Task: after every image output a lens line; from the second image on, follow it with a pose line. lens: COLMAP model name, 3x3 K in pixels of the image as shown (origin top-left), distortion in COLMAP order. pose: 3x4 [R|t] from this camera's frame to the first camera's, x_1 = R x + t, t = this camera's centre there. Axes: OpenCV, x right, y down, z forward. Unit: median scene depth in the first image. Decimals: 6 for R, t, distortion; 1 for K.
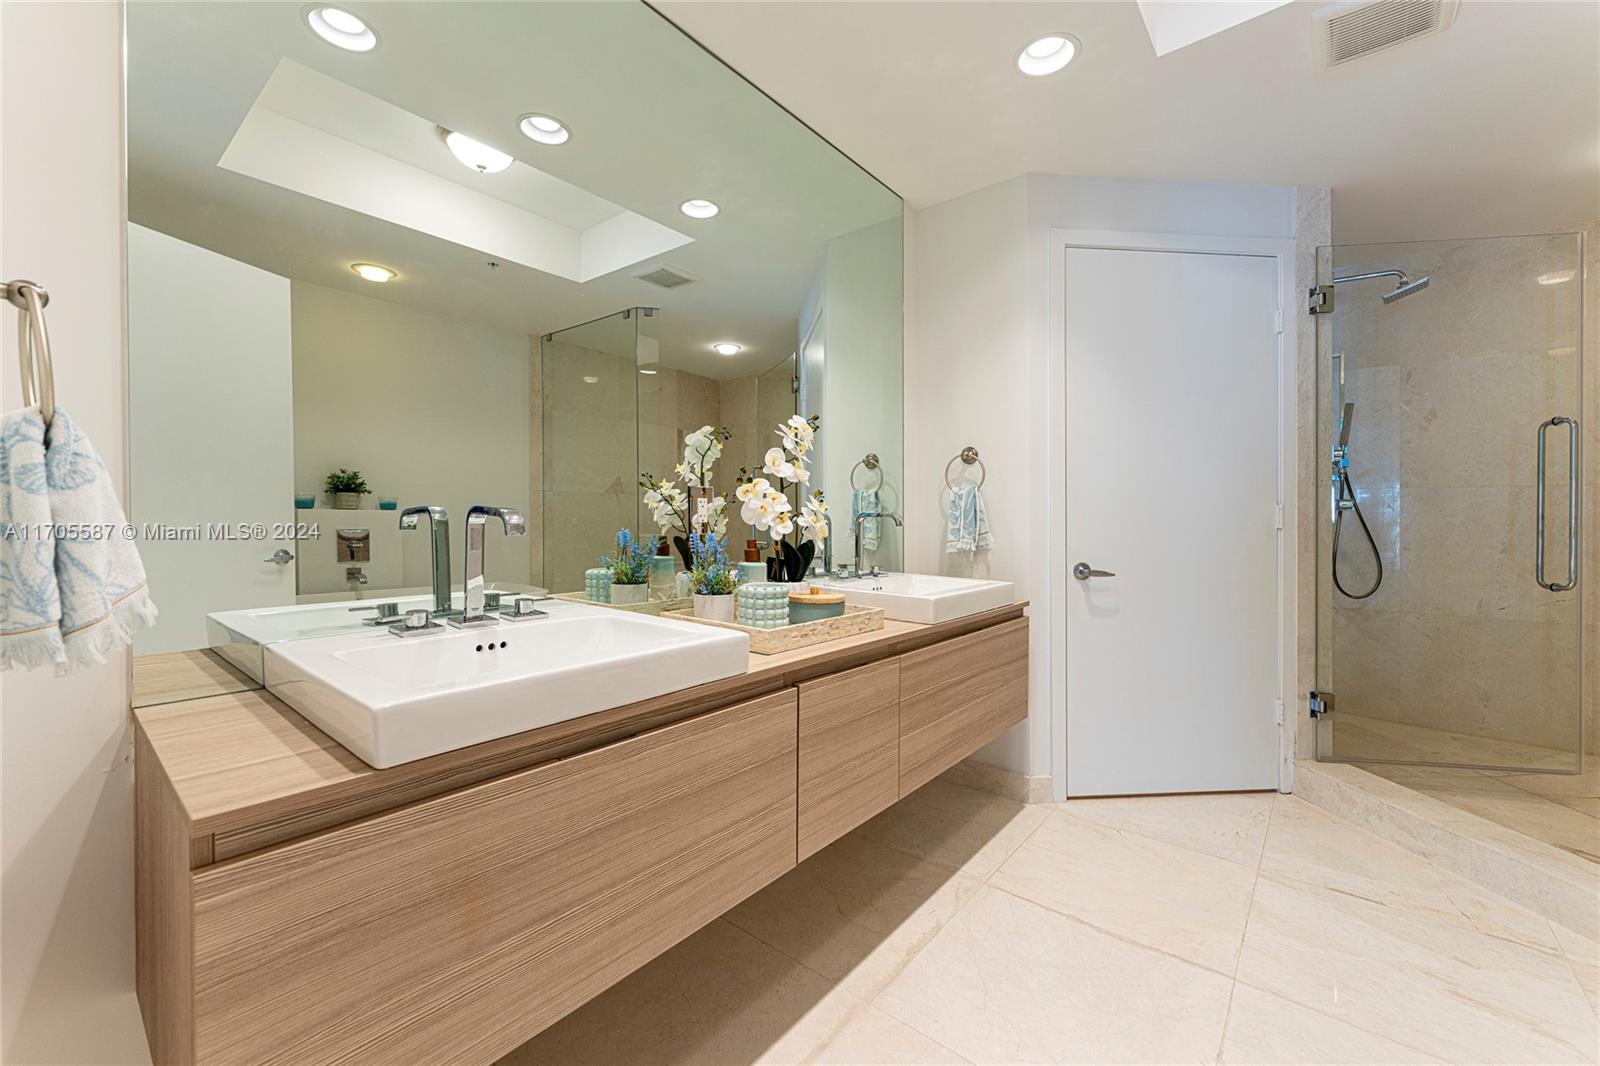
lens RADIAL K [[633.6, 0, 786.4], [0, 633.6, 526.5], [0, 0, 1]] dist [-0.002882, -0.000134]
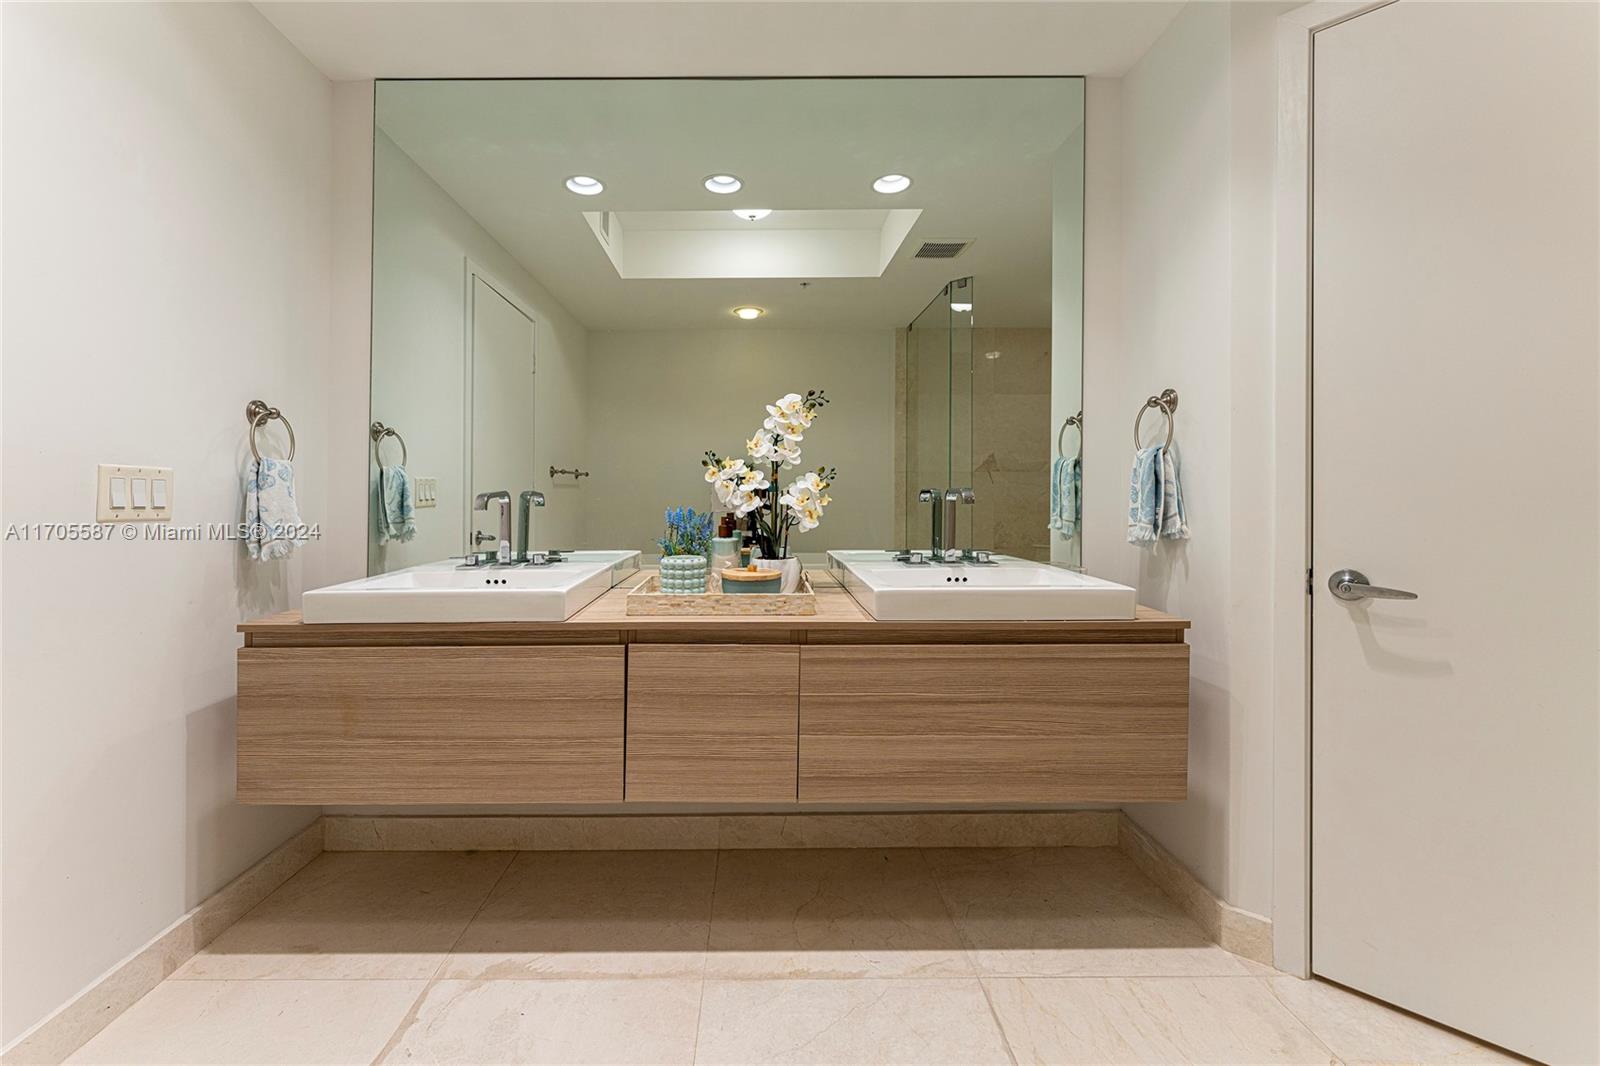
lens RADIAL K [[654.6, 0, 796.5], [0, 654.6, 497.8], [0, 0, 1]] dist [0.001951, 0.000024]
pose [[0.648125, -0.007276, -0.761499, 0.794631], [-0.001417, 0.999941, -0.010760, 0.000254], [0.761532, 0.008053, 0.648077, 0.334158]]
